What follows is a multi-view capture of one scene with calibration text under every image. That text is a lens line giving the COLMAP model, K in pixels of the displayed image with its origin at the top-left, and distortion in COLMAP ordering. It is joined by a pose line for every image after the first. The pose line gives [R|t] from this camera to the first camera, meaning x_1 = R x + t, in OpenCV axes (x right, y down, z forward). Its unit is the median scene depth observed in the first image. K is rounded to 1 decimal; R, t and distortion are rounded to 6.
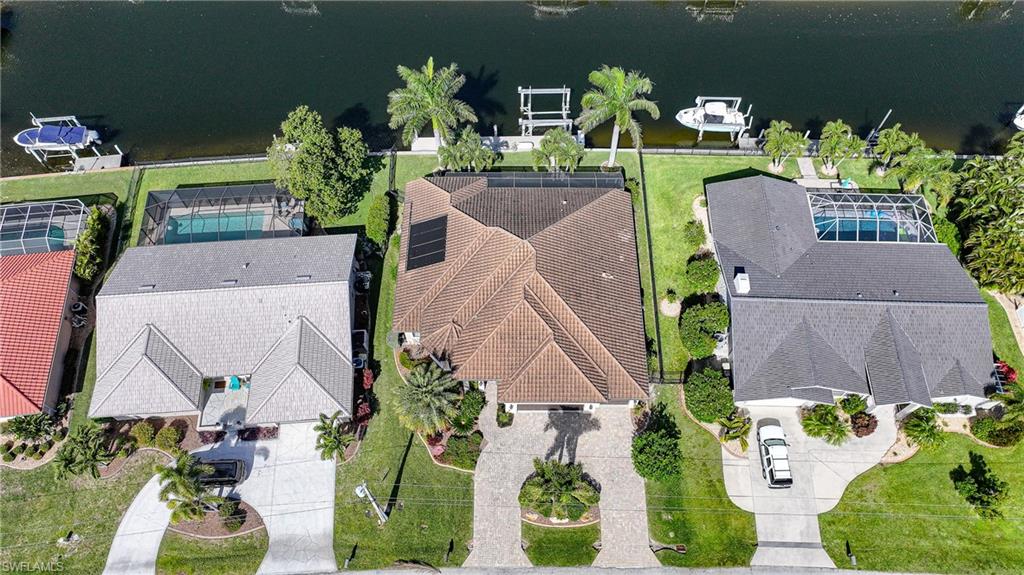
lens RADIAL K [[726.5, 0, 518.0], [0, 726.5, 287.2], [0, 0, 1]] dist [0.005668, 0.001752]
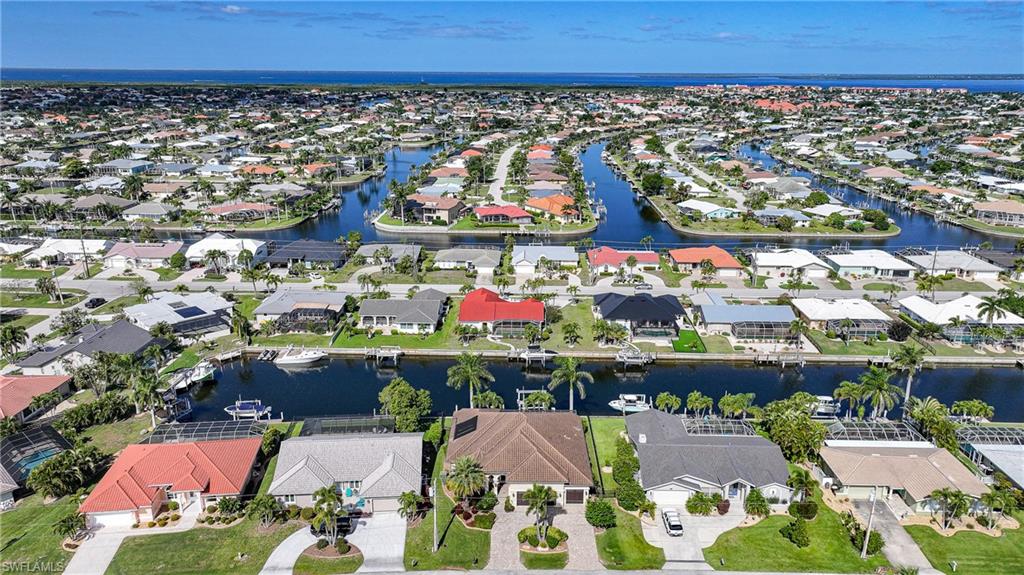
lens RADIAL K [[726.5, 0, 518.0], [0, 726.5, 287.2], [0, 0, 1]] dist [0.005668, 0.001752]
pose [[0.999984, 0.000075, 0.005610, -0.008145], [0.003815, 0.724056, -0.689731, 0.989113], [-0.004113, 0.689742, 0.724044, -0.569089]]
